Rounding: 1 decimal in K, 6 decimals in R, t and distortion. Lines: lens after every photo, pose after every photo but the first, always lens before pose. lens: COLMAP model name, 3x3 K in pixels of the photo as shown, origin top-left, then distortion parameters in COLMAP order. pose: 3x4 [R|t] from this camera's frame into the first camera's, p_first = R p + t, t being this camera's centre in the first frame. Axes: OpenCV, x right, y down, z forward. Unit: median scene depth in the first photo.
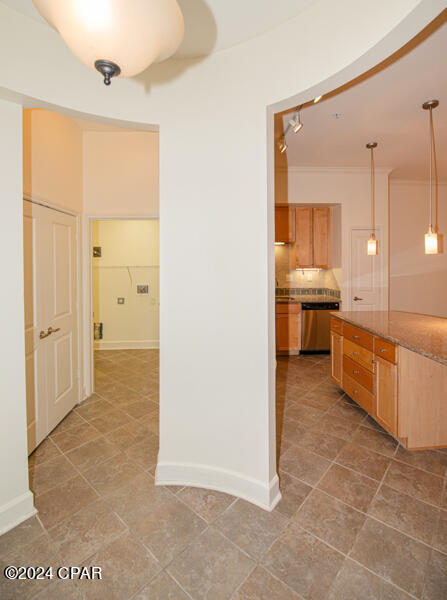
lens RADIAL K [[289.2, 0, 219.3], [0, 289.2, 263.1], [0, 0, 1]] dist [-0.021200, -0.000937]
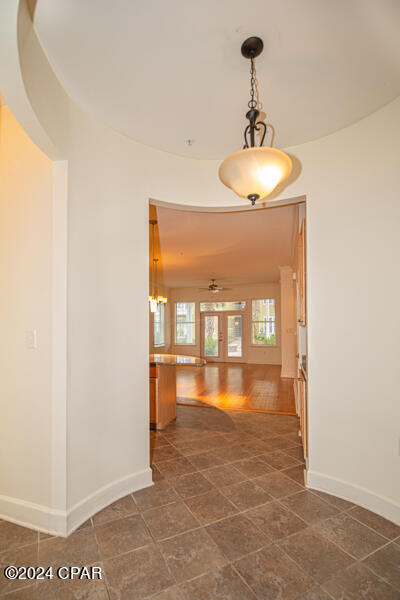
lens RADIAL K [[285.9, 0, 186.8], [0, 285.9, 325.7], [0, 0, 1]] dist [-0.005728, -0.000849]
pose [[0.374824, 0.013909, 0.926992, -0.816071], [0.010414, 0.999761, -0.019212, 0.090967], [-0.927037, 0.016855, 0.374590, 0.234317]]
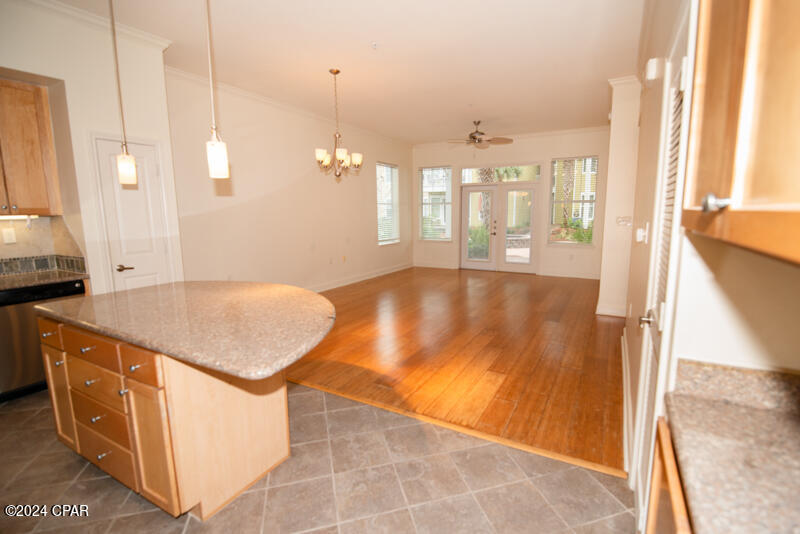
lens RADIAL K [[372.6, 0, 415.1], [0, 372.6, 267.3], [0, 0, 1]] dist [-0.002314, -0.000527]
pose [[0.514815, -0.126094, 0.847977, 0.312989], [0.010510, 0.989978, 0.140829, 0.052111], [-0.857237, -0.063589, 0.510981, 0.285567]]
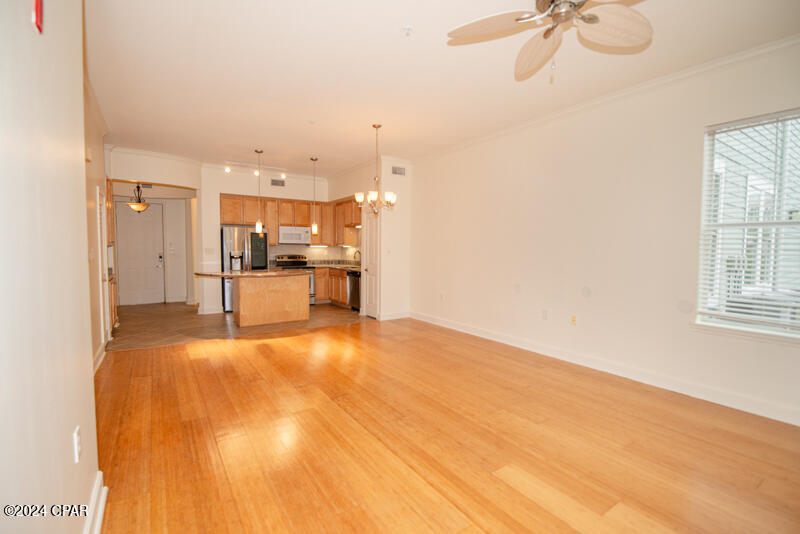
lens RADIAL K [[362.3, 0, 398.5], [0, 362.3, 266.5], [0, 0, 1]] dist [-0.003917, -0.000567]
pose [[0.517807, 0.052085, -0.853910, 3.709074], [-0.016591, 0.998569, 0.050848, 0.057708], [0.855337, -0.012162, 0.517930, 0.630794]]
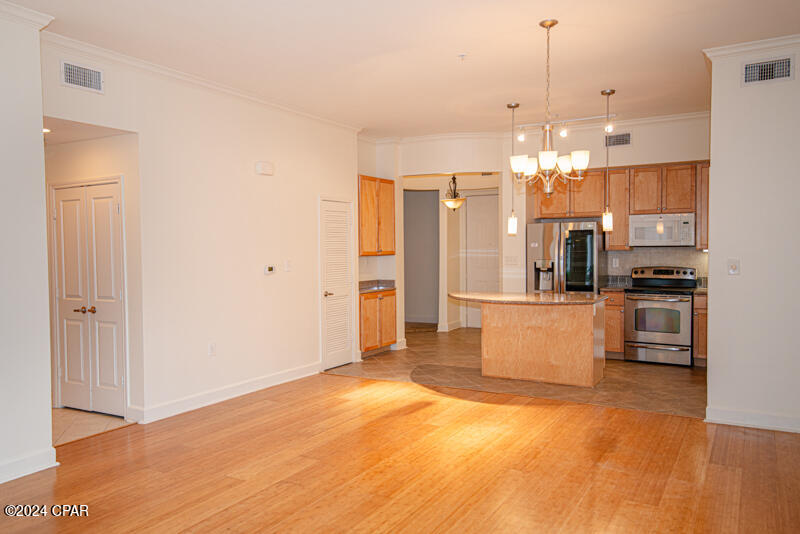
lens RADIAL K [[618.5, 0, 386.4], [0, 618.5, 267.5], [0, 0, 1]] dist [0.039518, 0.001444]
pose [[-0.548960, 0.038866, -0.834944, 3.639052], [0.006012, 0.999076, 0.042553, -0.007384], [0.835827, 0.018340, -0.548687, 2.258574]]
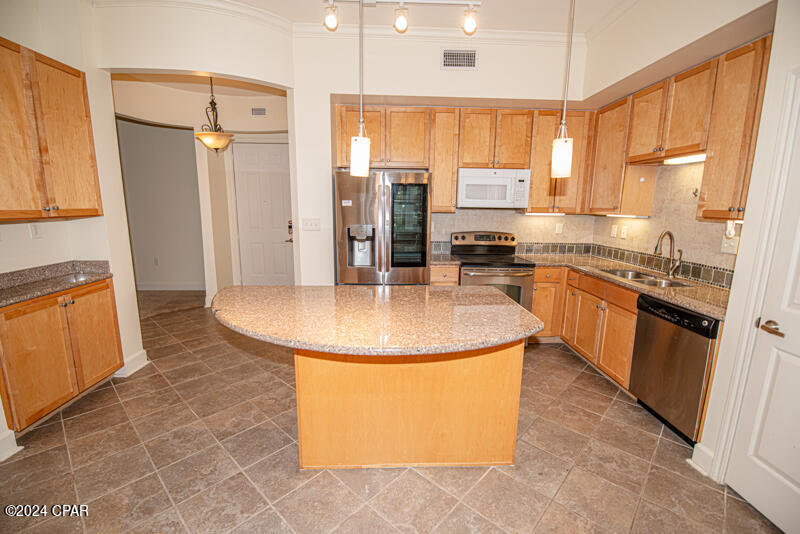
lens RADIAL K [[348.8, 0, 398.5], [0, 348.8, 268.4], [0, 0, 1]] dist [0.000836, -0.011333]
pose [[-0.009857, 0.183949, -0.982886, 1.616390], [-0.020170, 0.982698, 0.184116, 0.015683], [0.999748, 0.021640, -0.005976, 1.232728]]
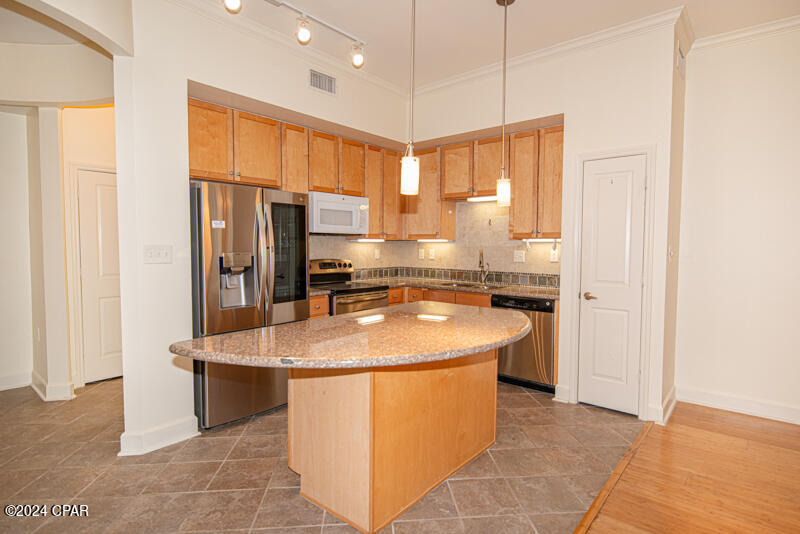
lens RADIAL K [[423.2, 0, 401.9], [0, 423.2, 263.5], [0, 0, 1]] dist [0.004557, -0.000324]
pose [[0.735434, 0.041029, -0.676354, 1.470518], [-0.014830, 0.998901, 0.044470, 0.073638], [0.677435, -0.022674, 0.735233, 0.441663]]
